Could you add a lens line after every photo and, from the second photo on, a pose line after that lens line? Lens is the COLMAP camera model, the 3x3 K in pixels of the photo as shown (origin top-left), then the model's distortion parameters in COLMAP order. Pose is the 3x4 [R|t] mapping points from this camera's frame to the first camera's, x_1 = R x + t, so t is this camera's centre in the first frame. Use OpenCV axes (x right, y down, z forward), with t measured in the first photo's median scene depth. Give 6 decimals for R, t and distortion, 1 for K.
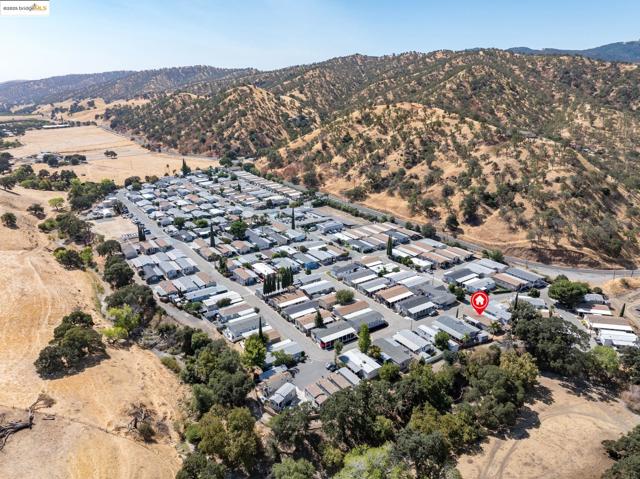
lens RADIAL K [[449.6, 0, 318.3], [0, 449.6, 240.0], [0, 0, 1]] dist [-0.028801, 0.002309]
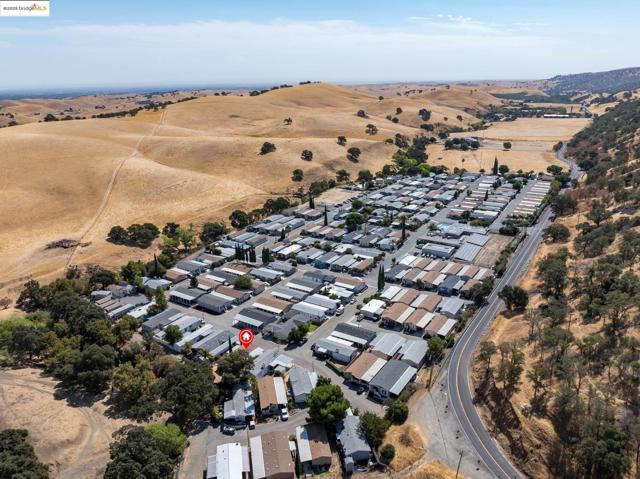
lens RADIAL K [[449.6, 0, 319.3], [0, 449.6, 239.0], [0, 0, 1]] dist [-0.028801, 0.002309]
pose [[0.409990, 0.300877, -0.861035, 0.861285], [-0.282620, 0.939469, 0.193713, -0.197662], [0.867199, 0.163926, 0.470206, 0.517580]]
